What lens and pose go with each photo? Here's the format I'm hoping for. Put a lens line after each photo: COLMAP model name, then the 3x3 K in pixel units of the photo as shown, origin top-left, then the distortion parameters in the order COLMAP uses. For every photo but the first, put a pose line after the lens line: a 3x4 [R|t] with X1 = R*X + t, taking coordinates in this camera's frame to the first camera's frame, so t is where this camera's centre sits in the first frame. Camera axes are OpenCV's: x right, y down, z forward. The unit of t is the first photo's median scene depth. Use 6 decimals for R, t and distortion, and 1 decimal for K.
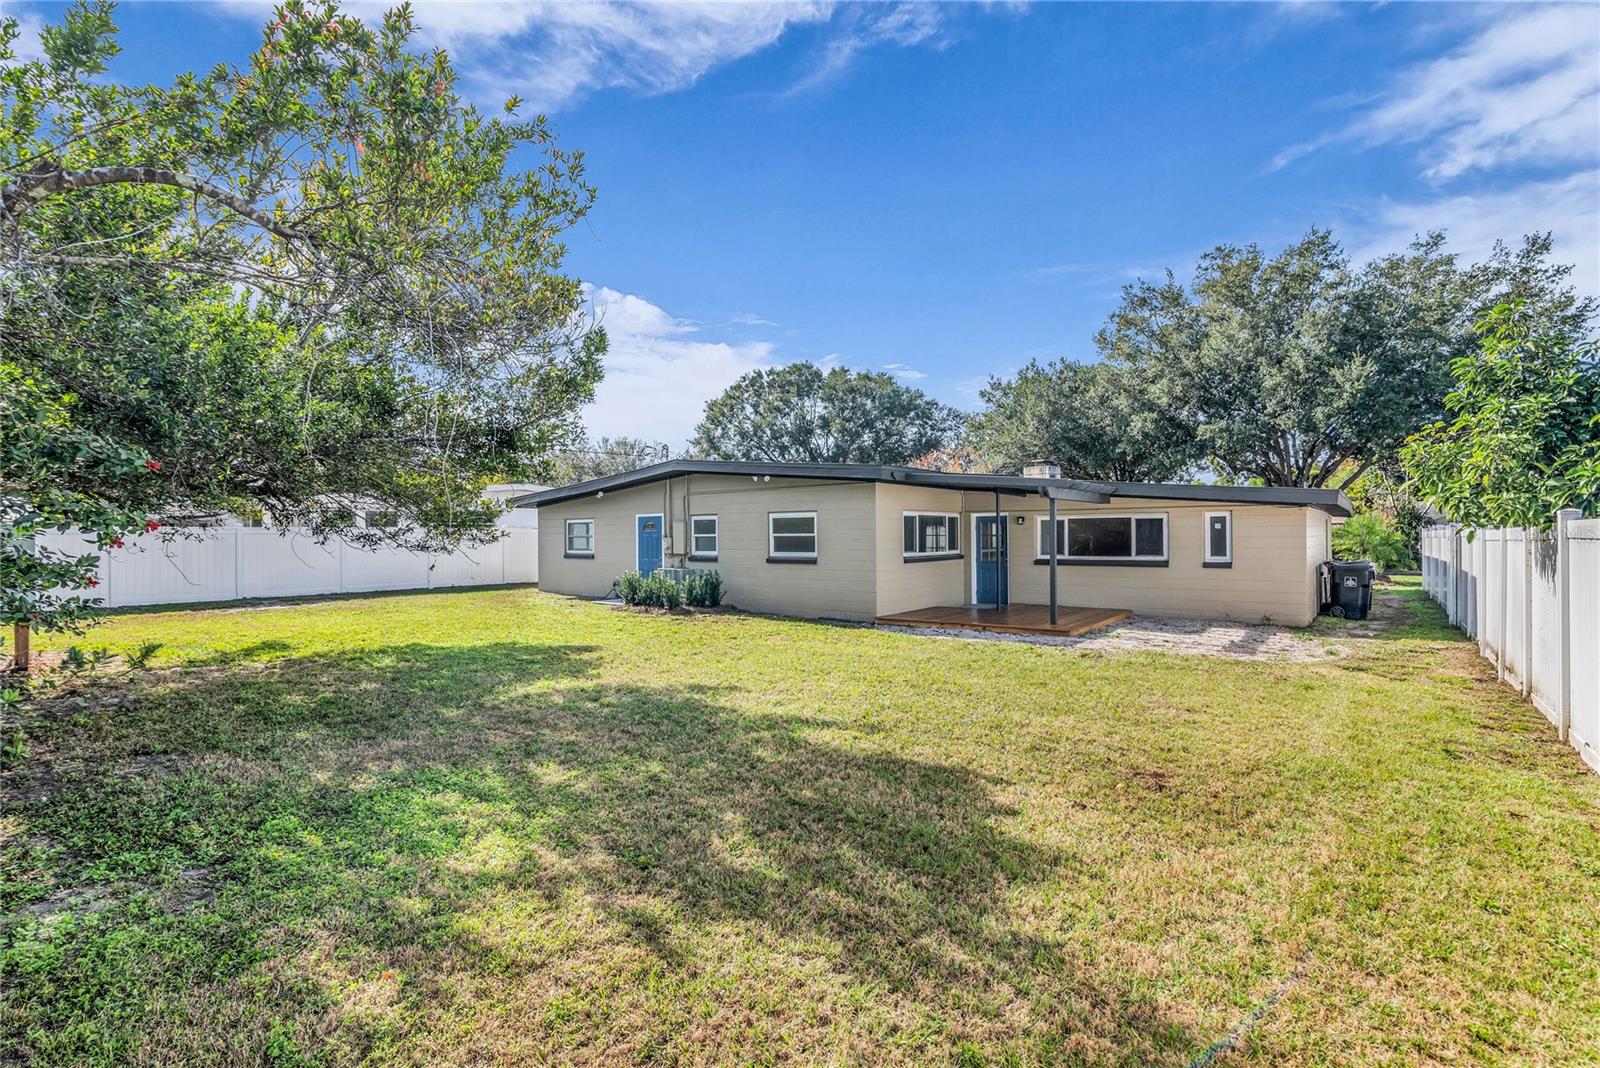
lens RADIAL K [[746.8, 0, 800.2], [0, 746.8, 529.9], [0, 0, 1]] dist [-0.021624, 0.000167]
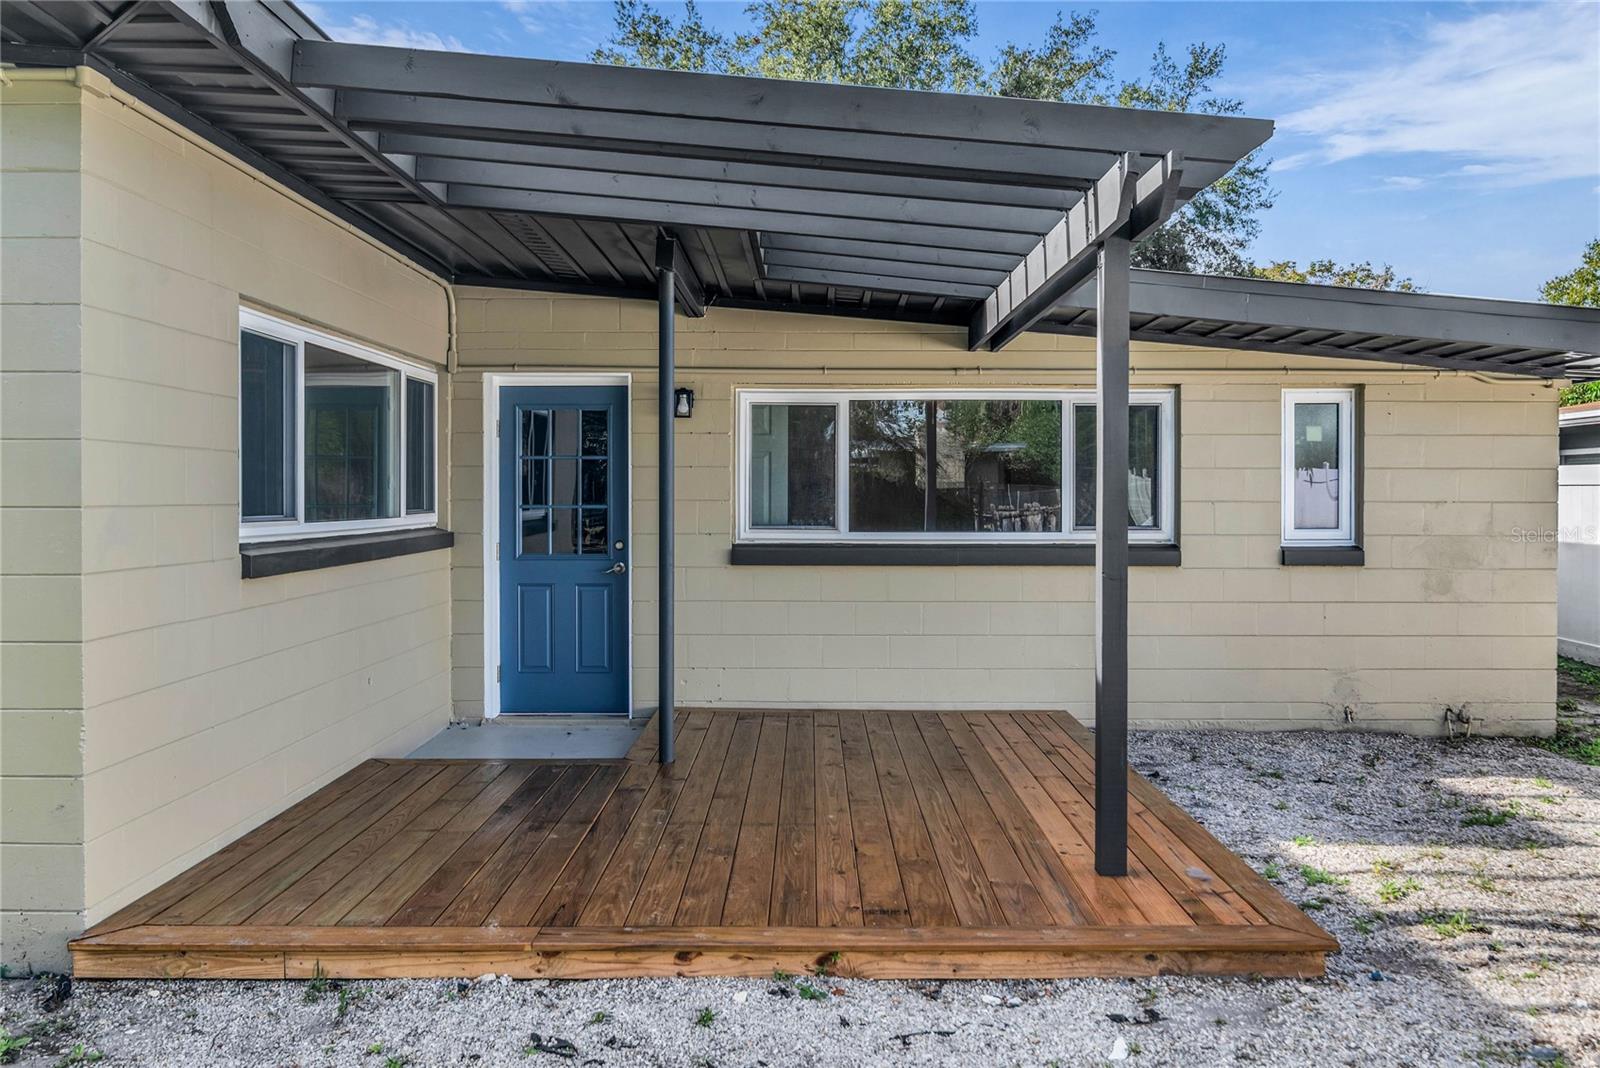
lens RADIAL K [[1210.0, 0, 803.0], [0, 1210.0, 504.2], [0, 0, 1]] dist [-0.002794, -0.000408]
pose [[0.784604, 0.003453, 0.619987, 0.058088], [-0.010644, 0.999912, 0.007902, 0.020608], [-0.619905, -0.012799, 0.784572, 0.633095]]
